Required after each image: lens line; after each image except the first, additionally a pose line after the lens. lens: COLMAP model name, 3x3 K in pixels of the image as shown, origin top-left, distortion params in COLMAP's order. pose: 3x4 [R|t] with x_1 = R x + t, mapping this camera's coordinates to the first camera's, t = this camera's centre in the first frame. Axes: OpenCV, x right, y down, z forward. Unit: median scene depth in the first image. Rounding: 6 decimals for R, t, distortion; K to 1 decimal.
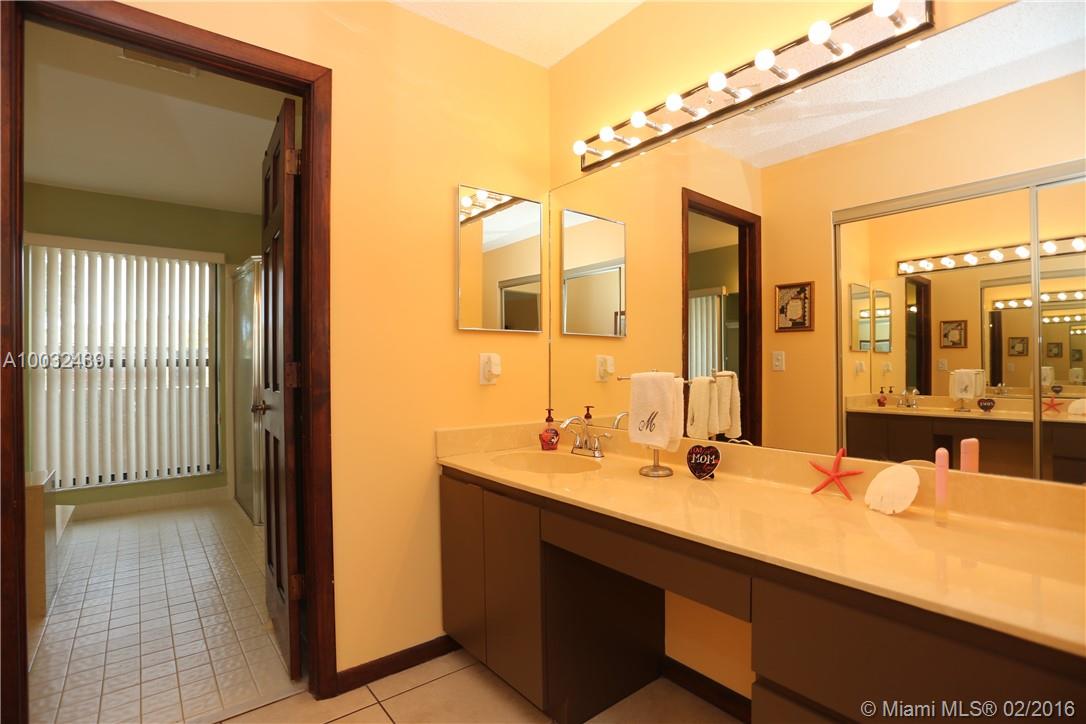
lens RADIAL K [[529.4, 0, 536.7], [0, 529.4, 364.8], [0, 0, 1]] dist [-0.049792, 0.010095]
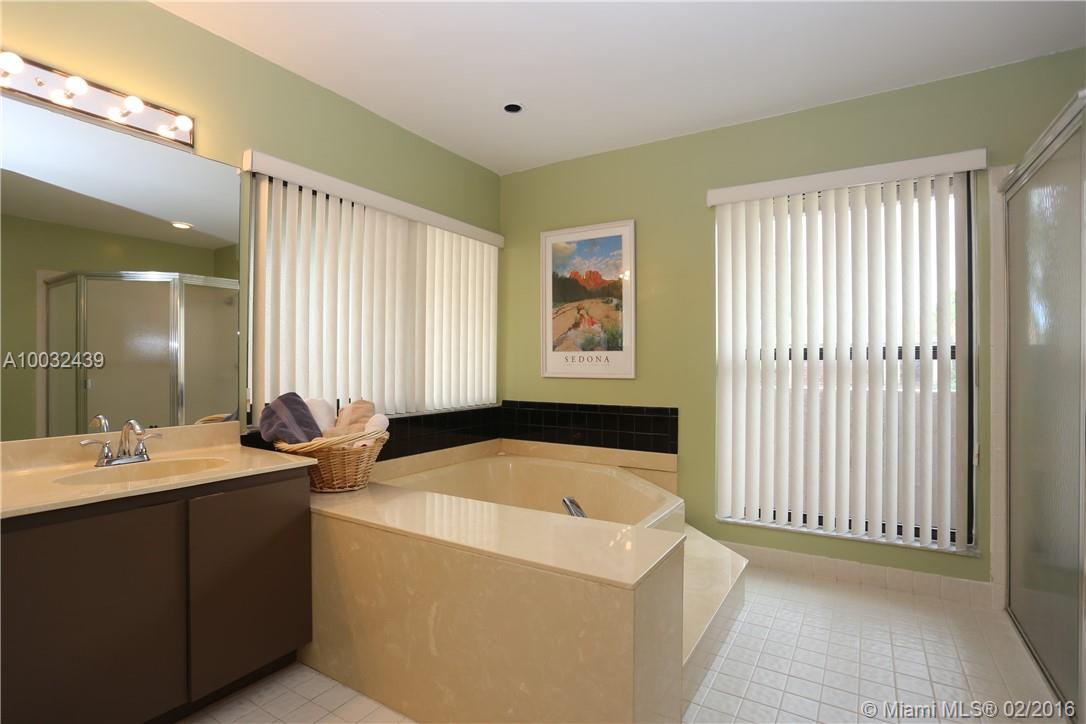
lens RADIAL K [[529.4, 0, 535.0], [0, 529.4, 360.8], [0, 0, 1]] dist [-0.049792, 0.010095]
pose [[0.318986, 0.001173, -0.947759, -0.255836], [0.001541, 0.999997, 0.001757, 0.003532], [0.947758, -0.002021, 0.318983, 0.400798]]
